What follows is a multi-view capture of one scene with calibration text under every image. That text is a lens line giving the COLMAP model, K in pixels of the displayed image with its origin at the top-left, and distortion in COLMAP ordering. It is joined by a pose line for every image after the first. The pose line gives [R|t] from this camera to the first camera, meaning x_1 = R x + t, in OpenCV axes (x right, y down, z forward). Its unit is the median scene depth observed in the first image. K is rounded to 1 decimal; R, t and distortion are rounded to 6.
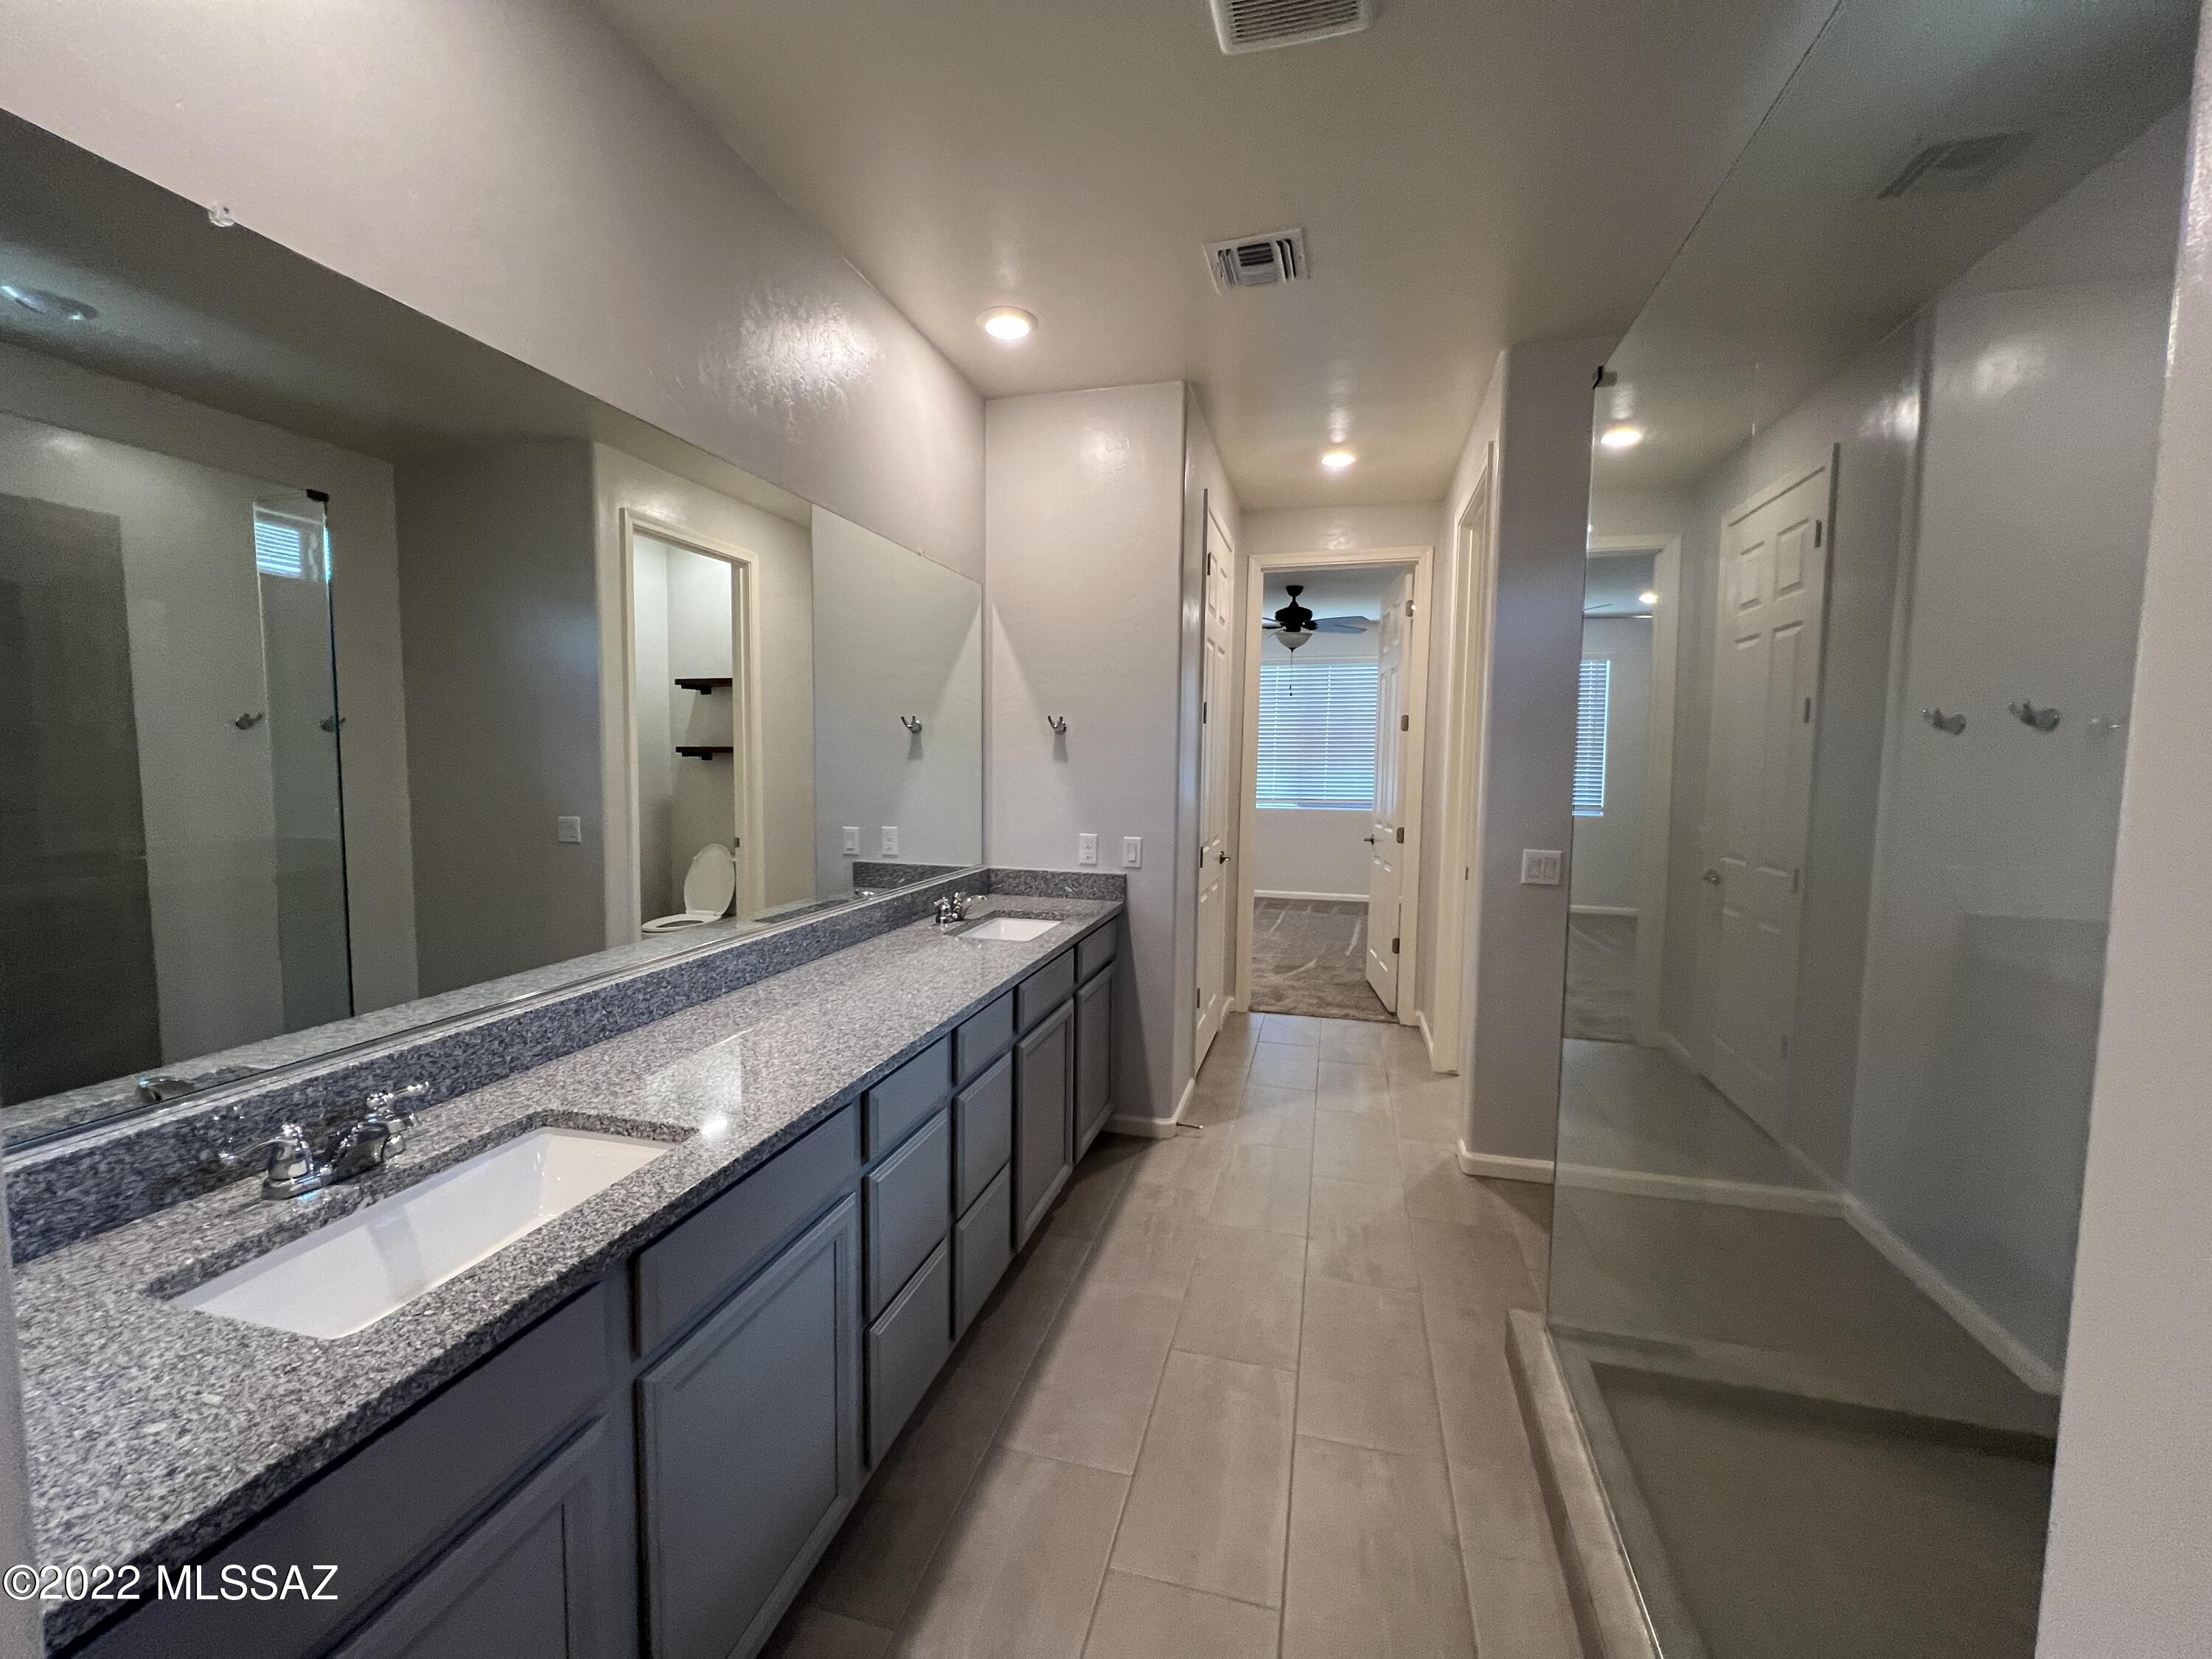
lens RADIAL K [[883.9, 0, 1106.0], [0, 883.9, 829.5], [0, 0, 1]] dist [0.001440, 0.000095]
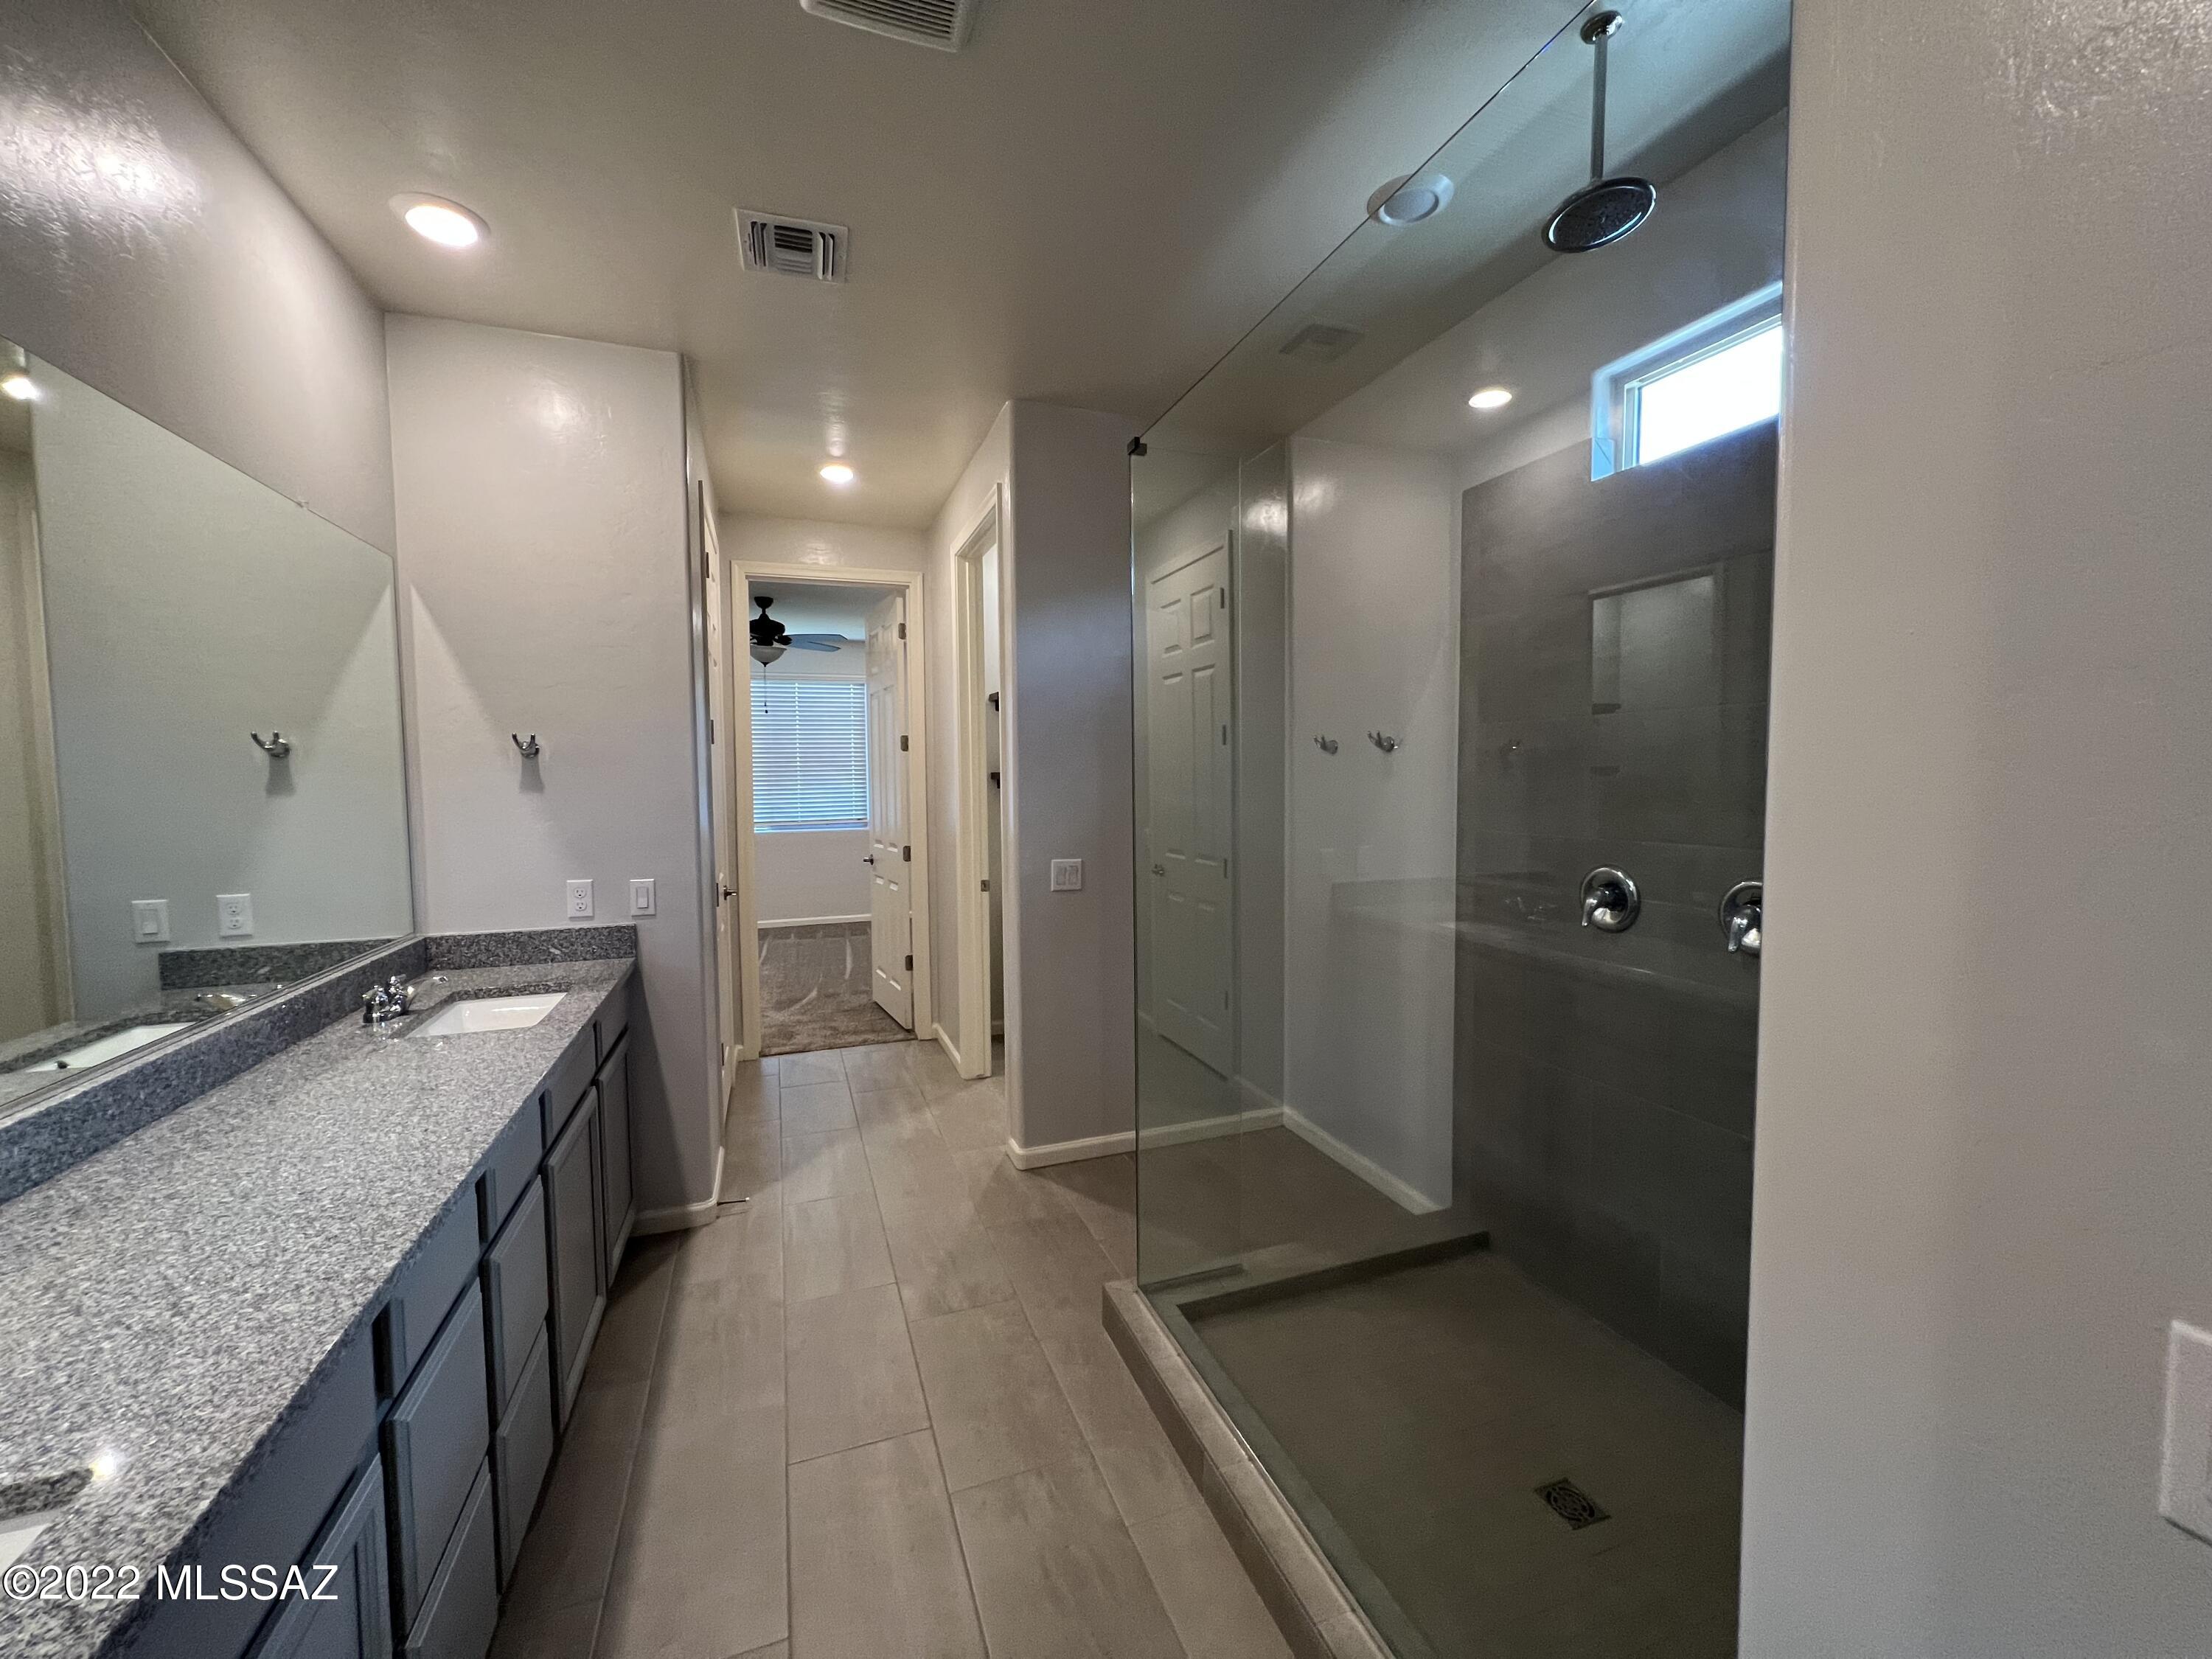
lens RADIAL K [[883.9, 0, 1106.0], [0, 883.9, 829.5], [0, 0, 1]] dist [0.001440, 0.000095]
pose [[0.819439, -0.053692, 0.570645, -0.085344], [0.065025, 0.997883, 0.000515, -0.010231], [-0.569465, 0.036684, 0.821196, 0.055389]]
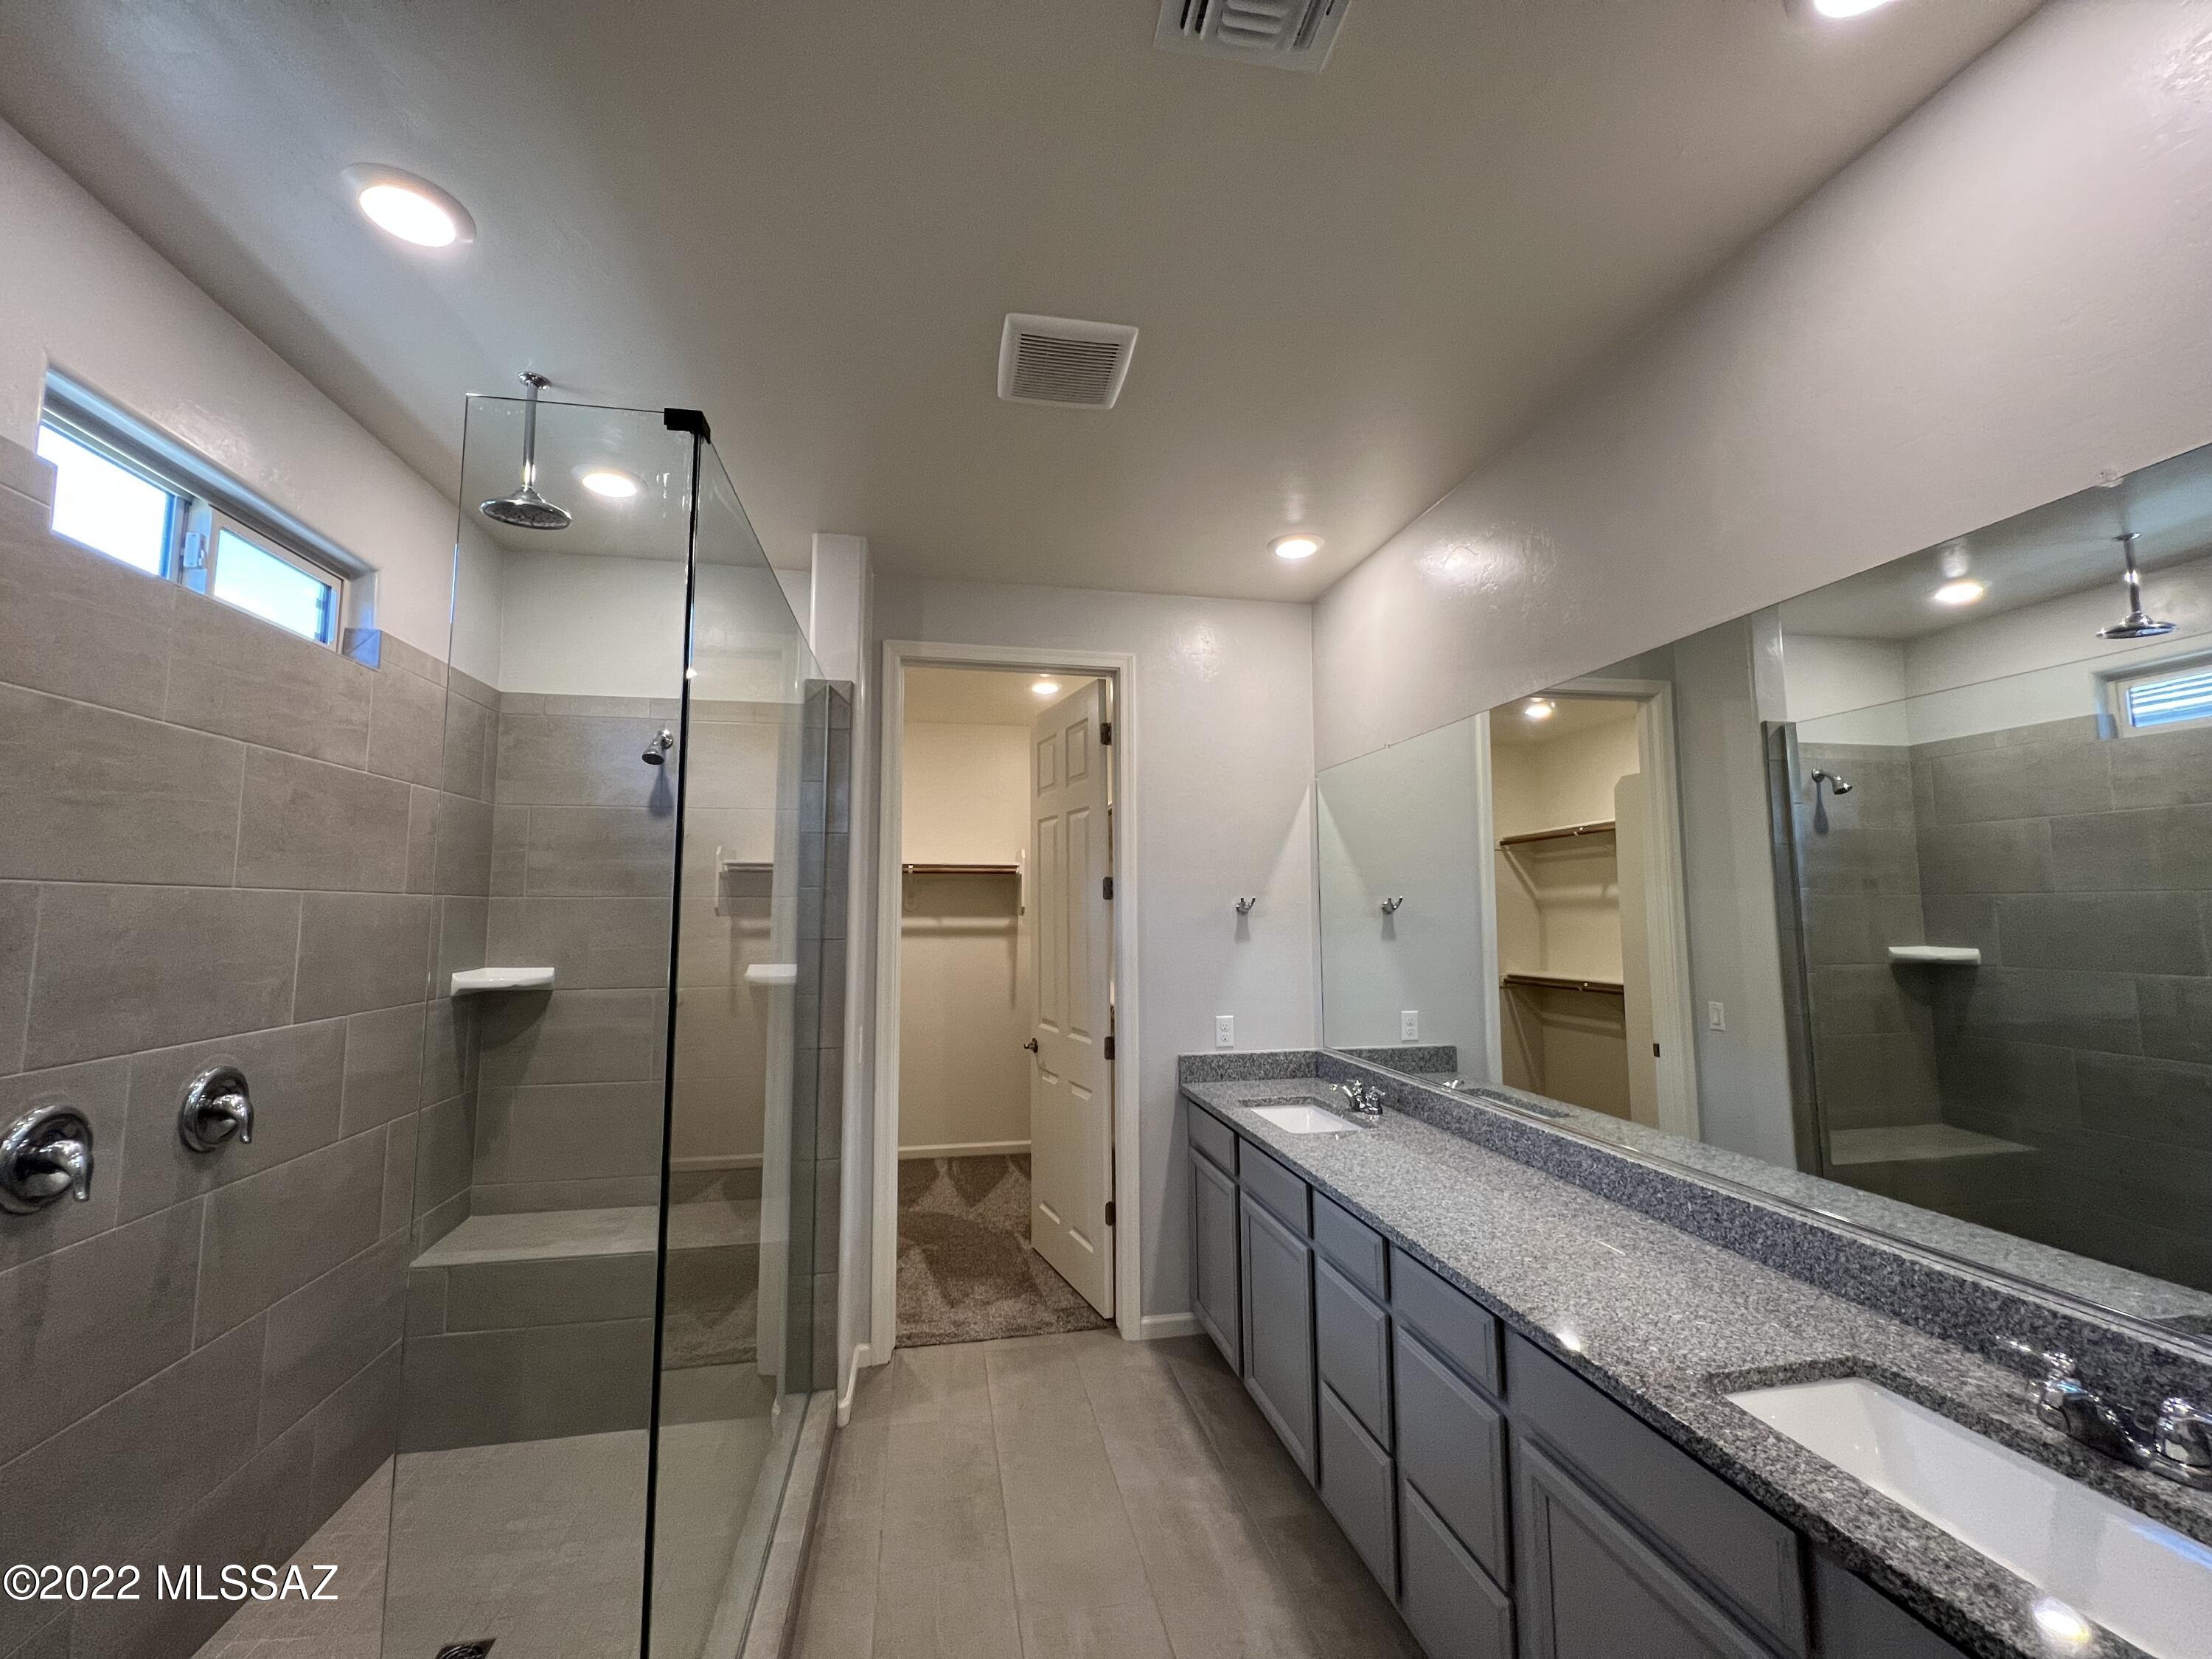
lens RADIAL K [[883.9, 0, 1106.0], [0, 883.9, 829.5], [0, 0, 1]] dist [0.001440, 0.000095]
pose [[-0.901425, -0.055610, -0.429349, 0.304125], [-0.046731, 0.998420, -0.031204, -0.098047], [0.430406, -0.008064, -0.902600, 0.979199]]
